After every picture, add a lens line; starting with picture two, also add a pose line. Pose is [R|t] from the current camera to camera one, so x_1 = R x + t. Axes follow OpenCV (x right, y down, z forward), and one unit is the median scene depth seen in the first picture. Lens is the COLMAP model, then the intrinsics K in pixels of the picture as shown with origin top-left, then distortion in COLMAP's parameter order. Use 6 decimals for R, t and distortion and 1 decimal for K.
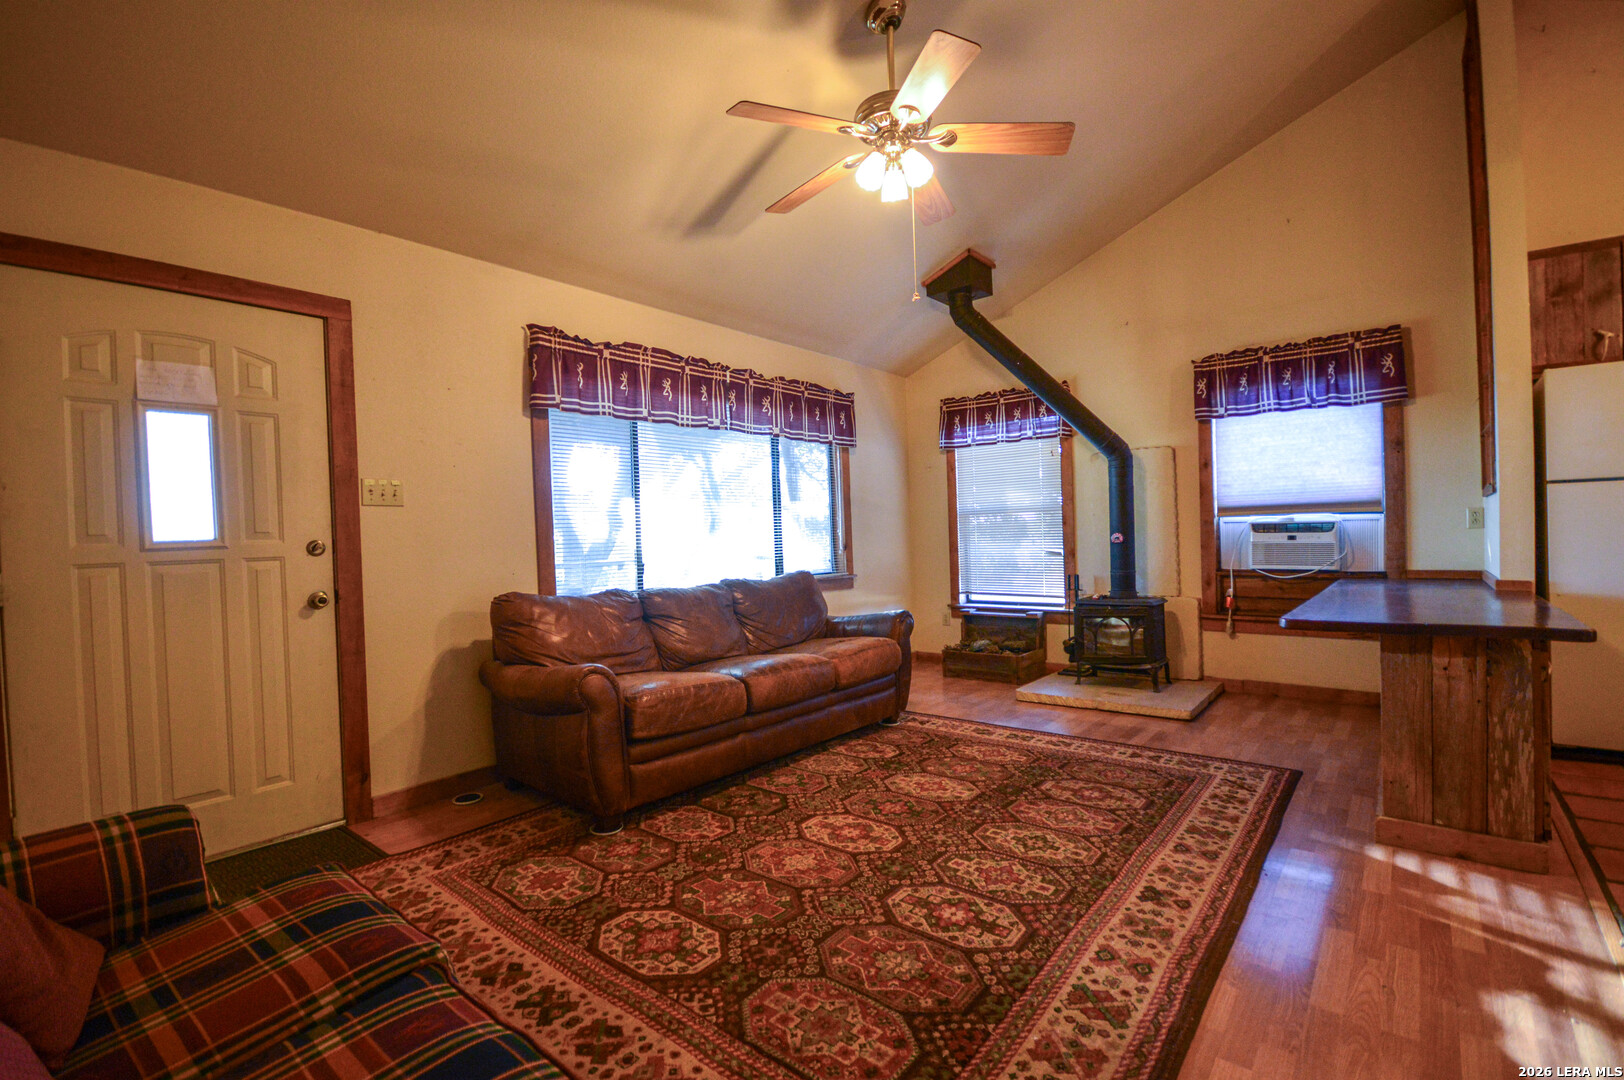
lens RADIAL K [[722.0, 0, 816.8], [0, 722.0, 541.4], [0, 0, 1]] dist [-0.002212, -0.000130]
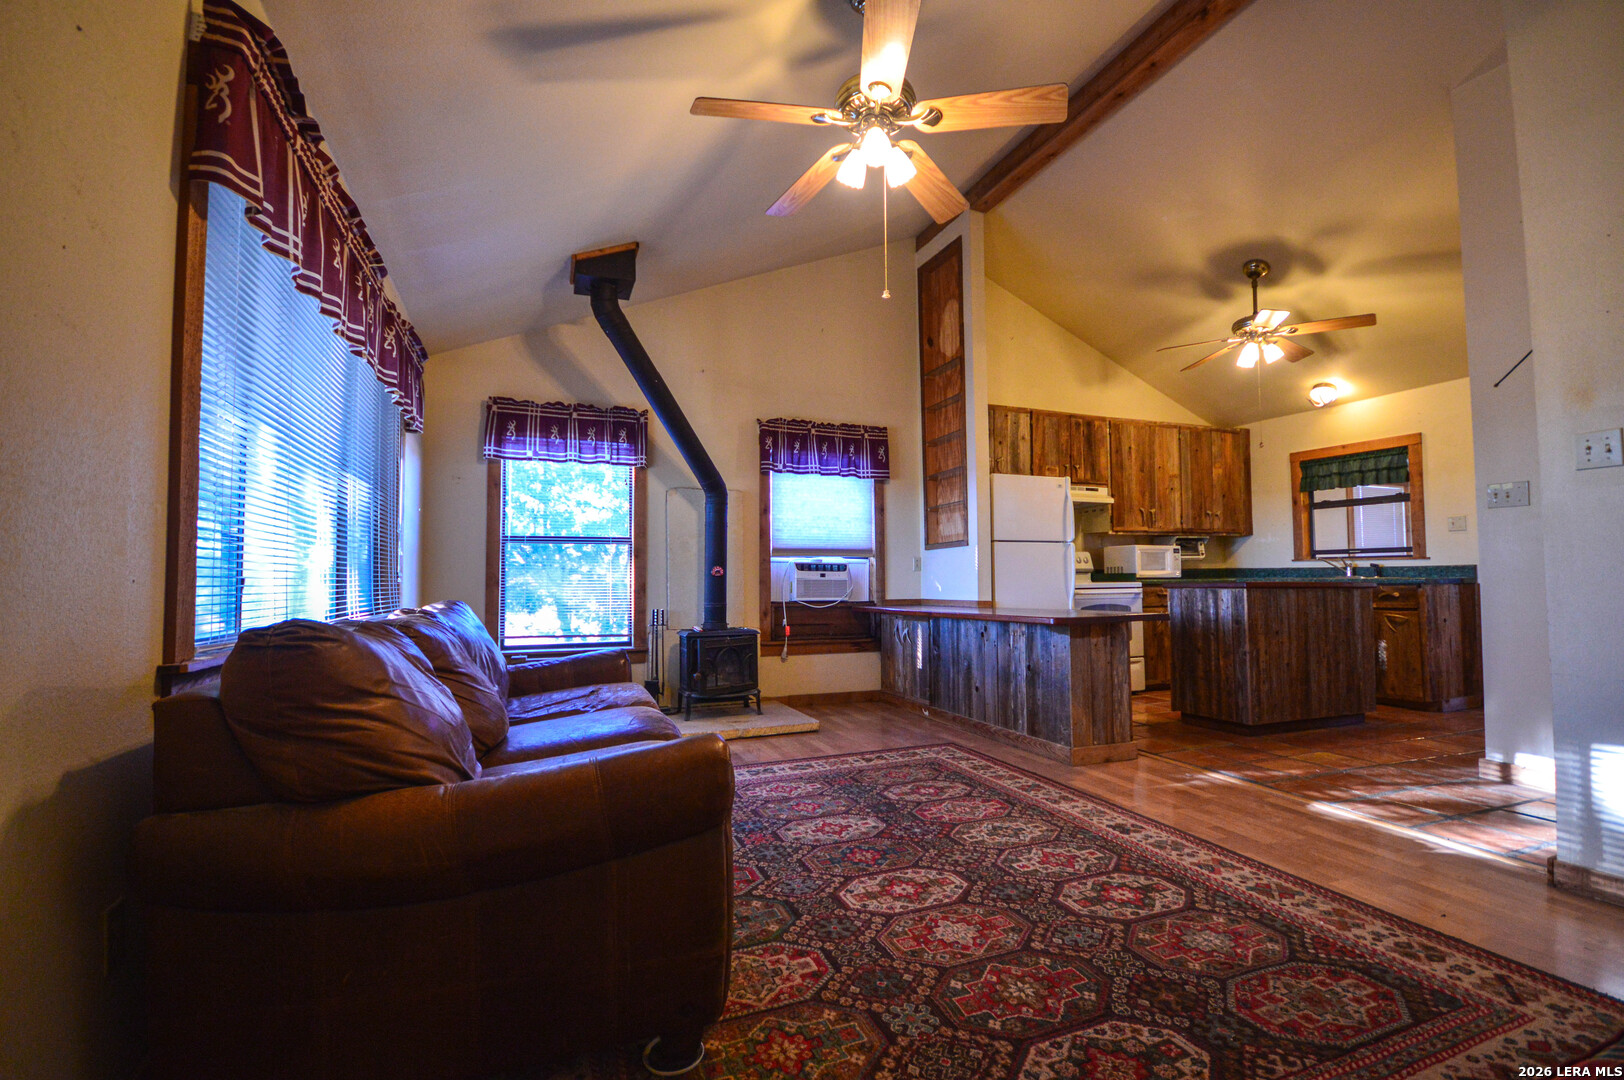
lens RADIAL K [[722.0, 0, 817.2], [0, 722.0, 542.9], [0, 0, 1]] dist [-0.002212, -0.000130]
pose [[0.485879, 0.072530, 0.871012, -0.713206], [0.001537, 0.996478, -0.083835, 0.070656], [-0.874025, 0.042072, 0.484056, 0.630732]]
